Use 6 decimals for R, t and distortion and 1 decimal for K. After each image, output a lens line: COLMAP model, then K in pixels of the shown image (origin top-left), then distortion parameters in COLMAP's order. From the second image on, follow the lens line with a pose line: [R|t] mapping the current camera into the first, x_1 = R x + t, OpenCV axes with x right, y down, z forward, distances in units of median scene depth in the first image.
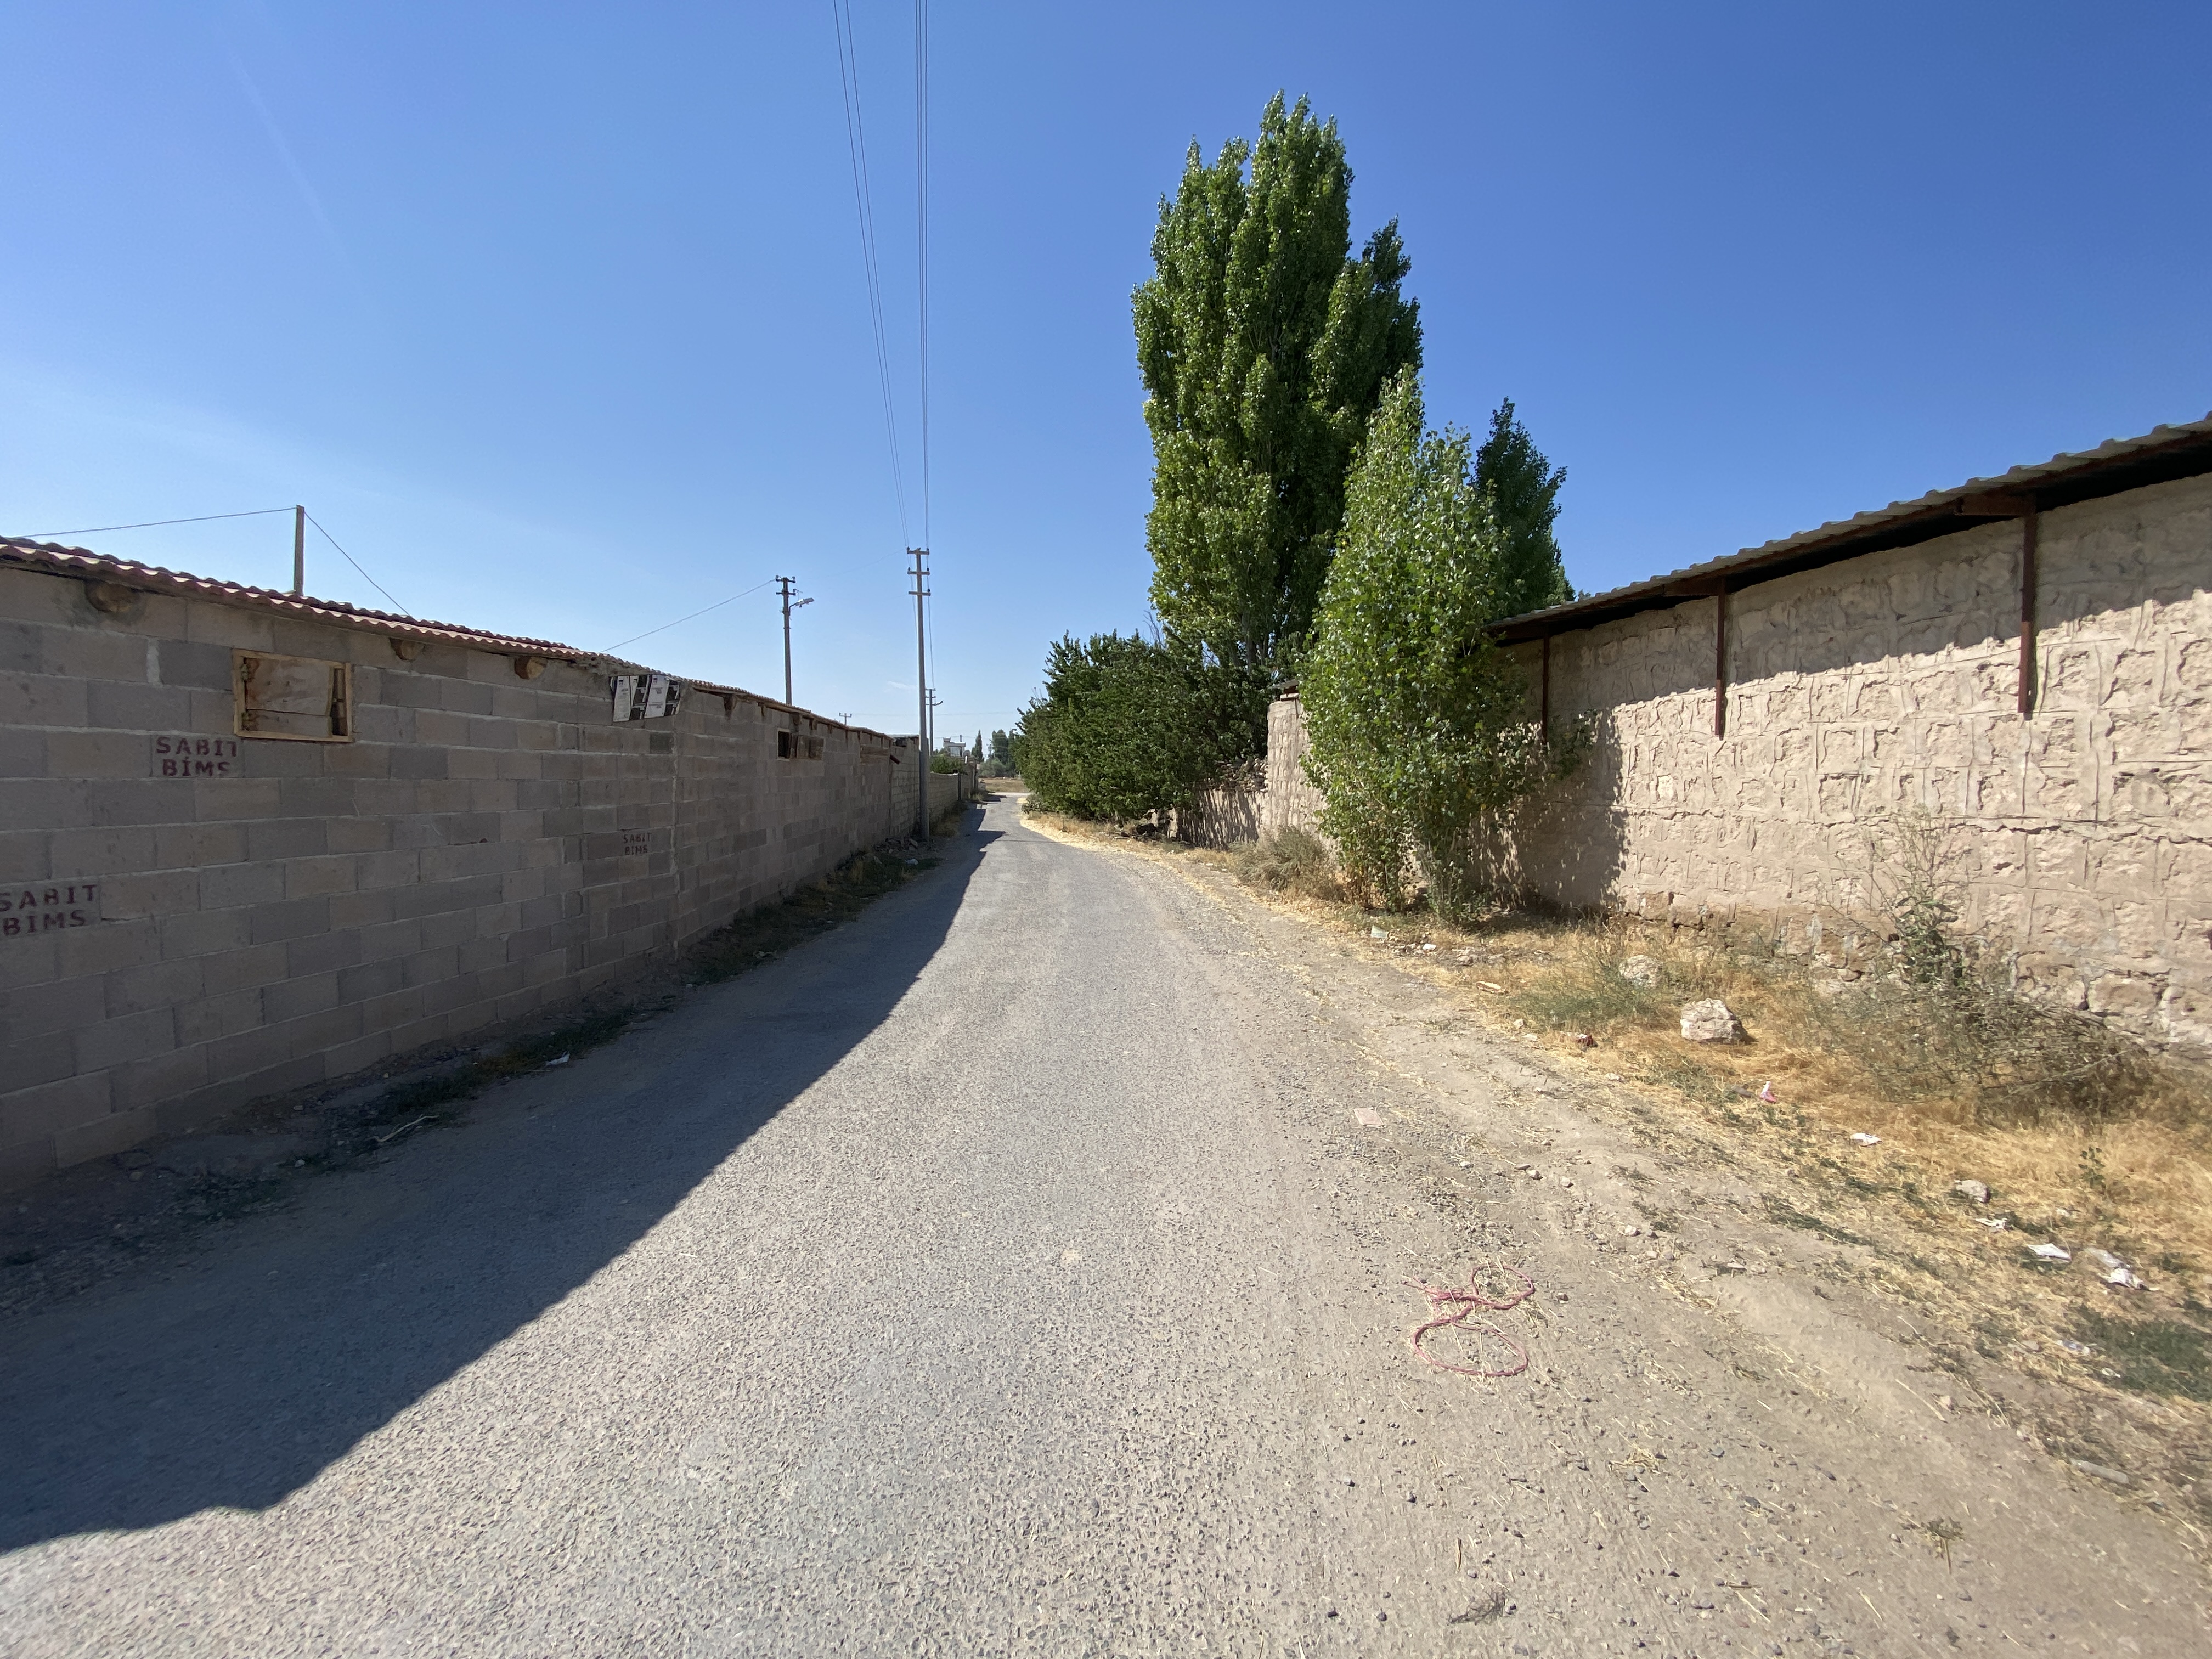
lens RADIAL K [[912.9, 0, 1106.0], [0, 912.9, 829.5], [0, 0, 1]] dist [0.000772, -0.015956]
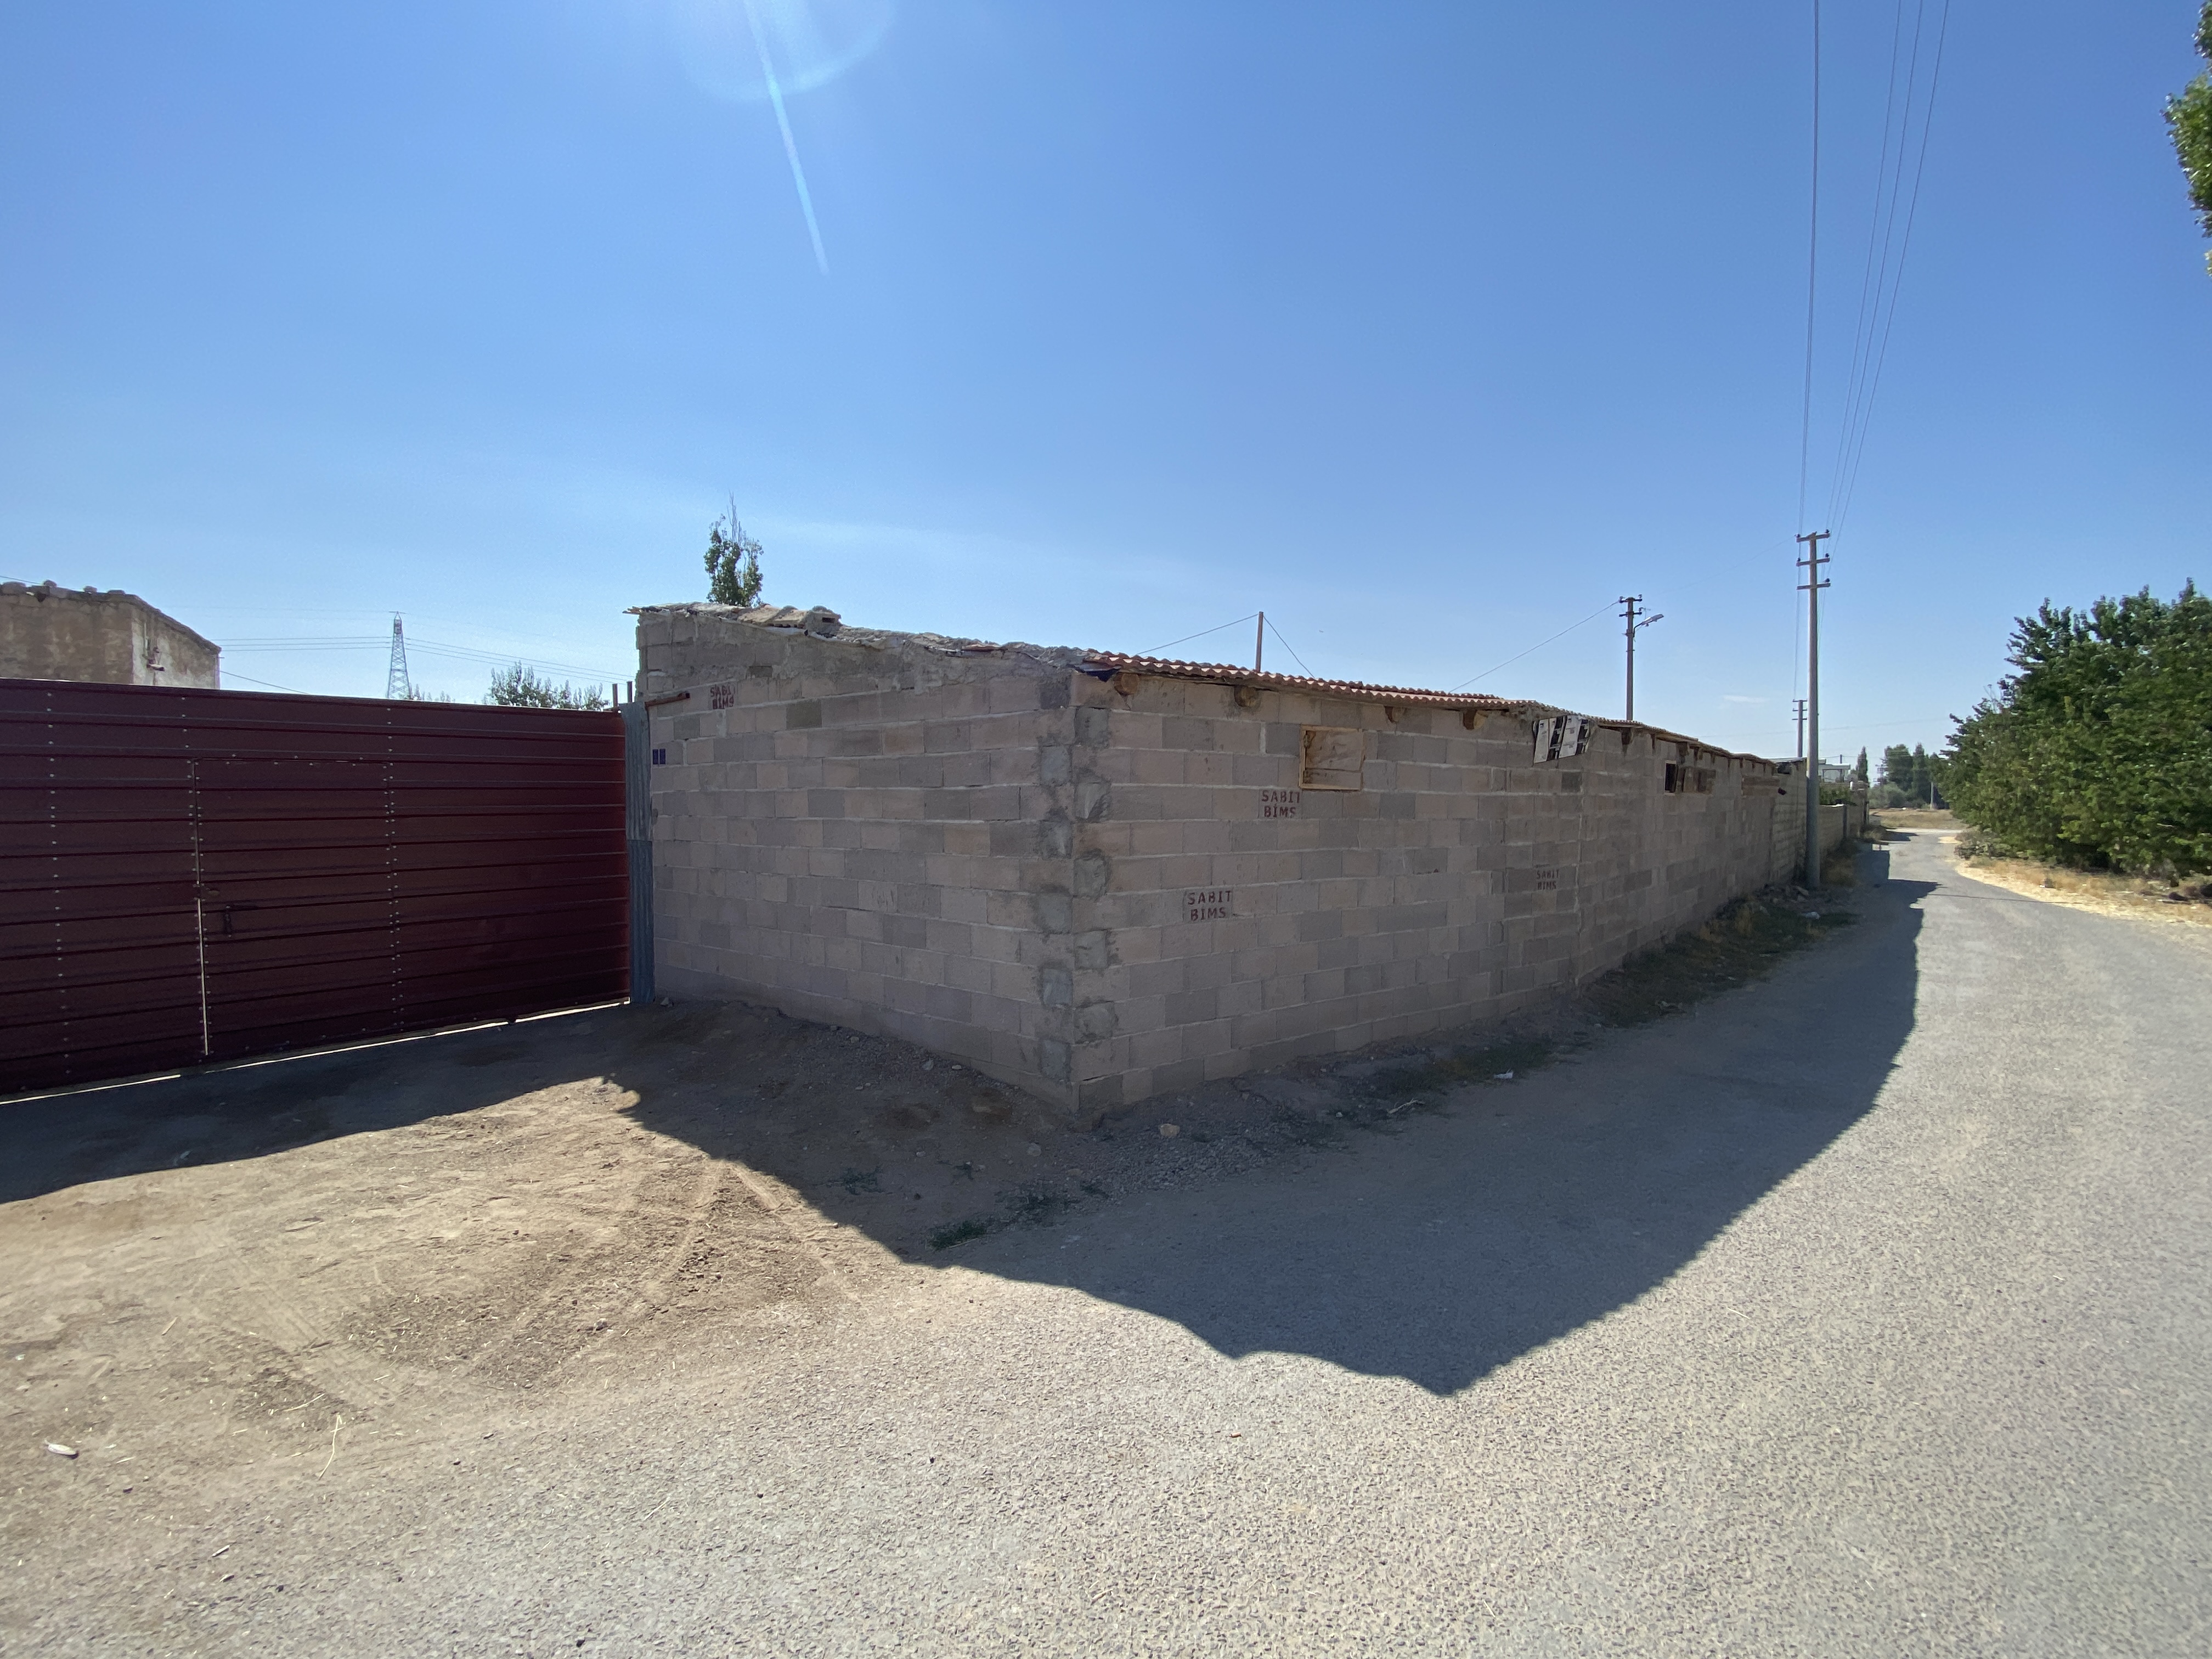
lens RADIAL K [[898.4, 0, 1102.7], [0, 898.4, 832.4], [0, 0, 1]] dist [0.014186, -0.019424]
pose [[0.641177, 0.009649, -0.767332, -0.080501], [-0.037057, 0.999144, -0.018400, -0.000076], [0.766498, 0.040232, 0.640986, -0.072460]]
